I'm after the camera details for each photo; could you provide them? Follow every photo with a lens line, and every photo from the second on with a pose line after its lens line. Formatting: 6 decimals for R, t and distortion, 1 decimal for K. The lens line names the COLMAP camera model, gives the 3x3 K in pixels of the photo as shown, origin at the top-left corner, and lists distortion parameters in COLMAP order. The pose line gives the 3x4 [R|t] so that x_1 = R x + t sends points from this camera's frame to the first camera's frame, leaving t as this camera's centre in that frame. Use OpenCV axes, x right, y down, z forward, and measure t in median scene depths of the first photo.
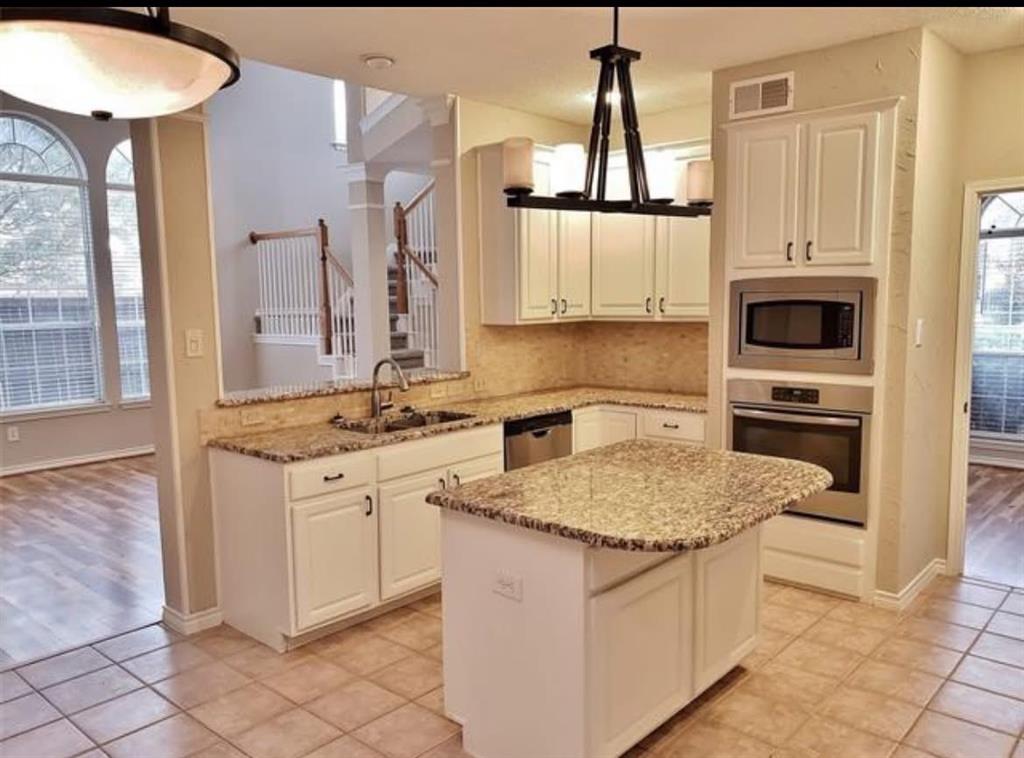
lens RADIAL K [[798.1, 0, 512.4], [0, 798.1, 394.0], [0, 0, 1]] dist [0.003977, -0.000474]
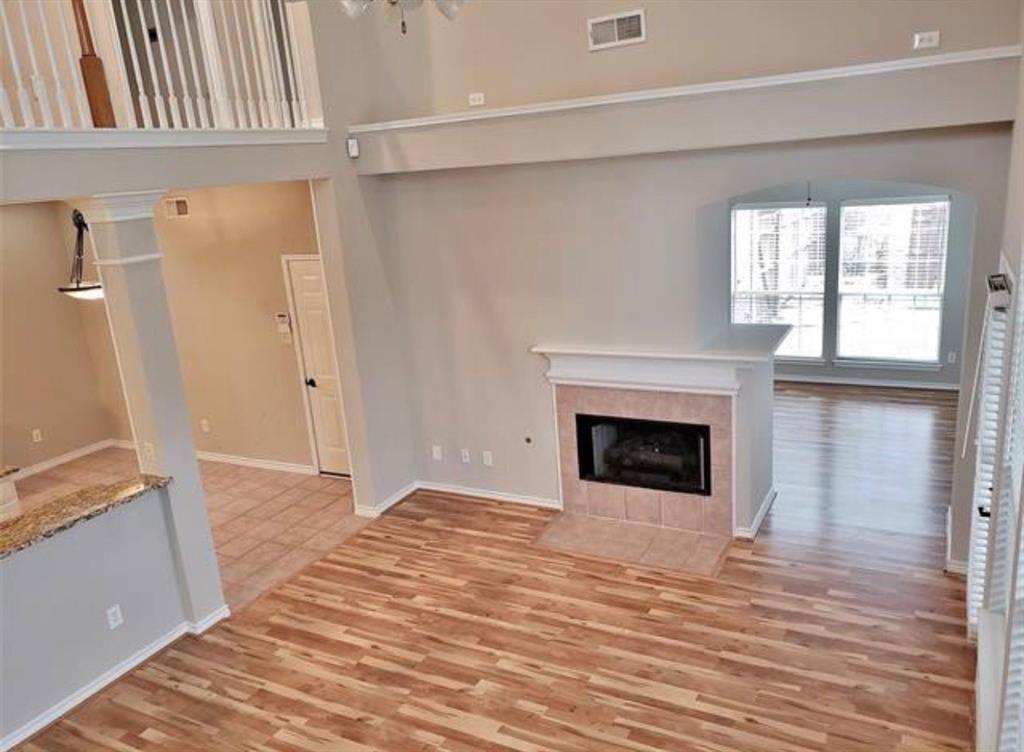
lens RADIAL K [[794.6, 0, 512.0], [0, 794.6, 376.0], [0, 0, 1]] dist [-0.004819, -0.002756]
pose [[-0.970178, 0.141512, -0.196795, -0.640619], [0.058046, 0.923902, 0.378201, -0.527403], [0.235339, 0.355500, -0.904564, 2.023208]]
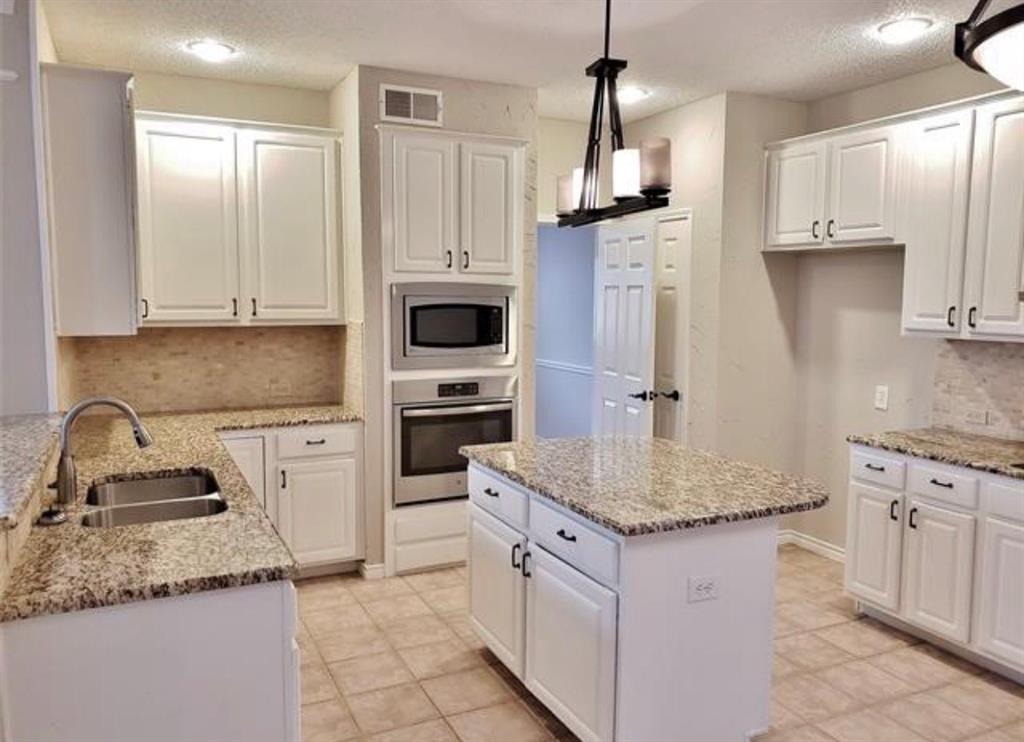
lens RADIAL K [[792.9, 0, 528.5], [0, 792.9, 375.0], [0, 0, 1]] dist [0.058705, -0.005847]
pose [[0.372173, -0.082484, 0.924491, -0.601250], [0.102757, 0.993582, 0.047281, -0.059023], [-0.922458, 0.077401, 0.378260, 0.486413]]
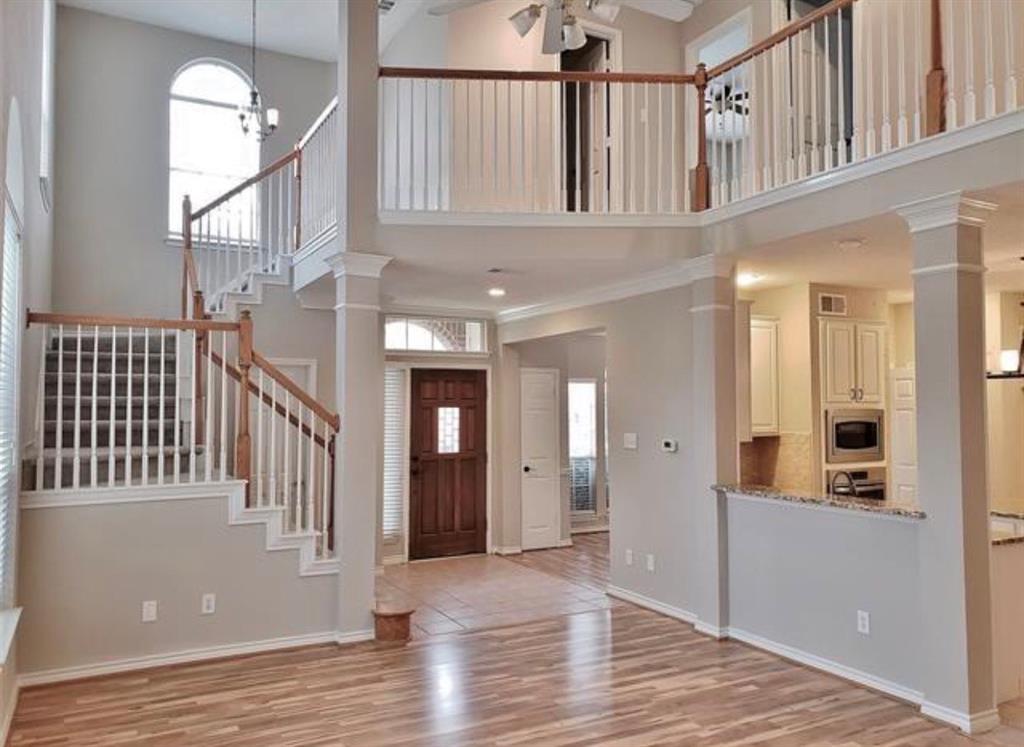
lens RADIAL K [[792.9, 0, 528.5], [0, 792.9, 377.5], [0, 0, 1]] dist [0.058705, -0.005847]
pose [[0.331690, 0.049328, 0.942098, -1.499659], [0.115191, 0.989042, -0.092341, -0.128816], [-0.936329, 0.139150, 0.322373, 1.055887]]
